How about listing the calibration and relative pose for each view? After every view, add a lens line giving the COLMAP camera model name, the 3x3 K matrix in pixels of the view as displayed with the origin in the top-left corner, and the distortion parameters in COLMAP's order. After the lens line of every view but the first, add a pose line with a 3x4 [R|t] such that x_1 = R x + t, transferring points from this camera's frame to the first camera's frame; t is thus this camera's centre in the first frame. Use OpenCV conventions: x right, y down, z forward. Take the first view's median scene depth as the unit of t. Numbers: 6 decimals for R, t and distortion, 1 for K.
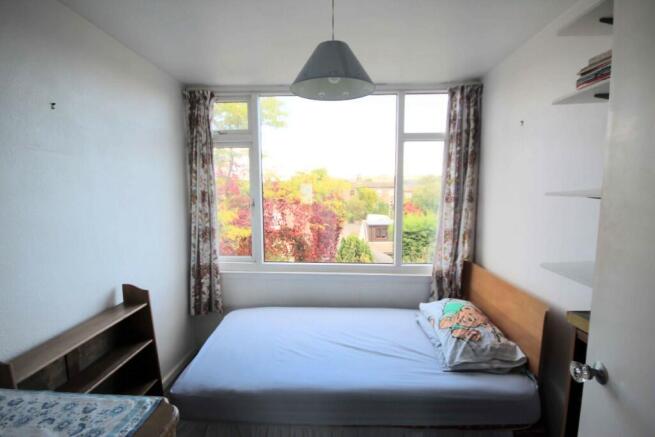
lens RADIAL K [[305.0, 0, 329.2], [0, 305.0, 223.2], [0, 0, 1]] dist [-0.000518, -0.000319]
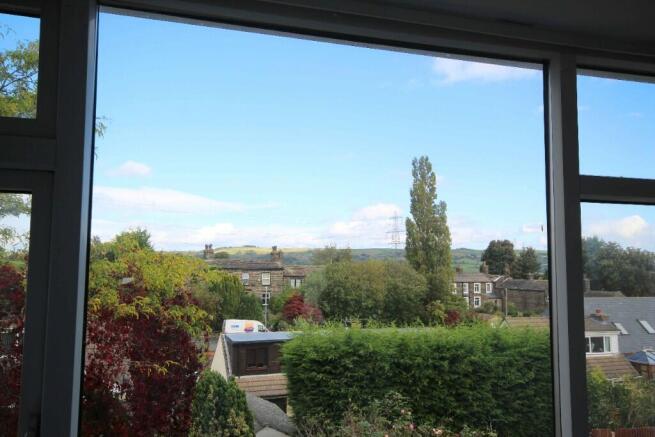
lens RADIAL K [[532.3, 0, 327.5], [0, 532.3, 218.5], [0, 0, 1]] dist [-0.005135, -0.000676]
pose [[0.946380, 0.041154, 0.320423, -0.032057], [0.026044, 0.978905, -0.202649, -0.024132], [-0.322004, 0.200128, 0.925345, 0.096519]]
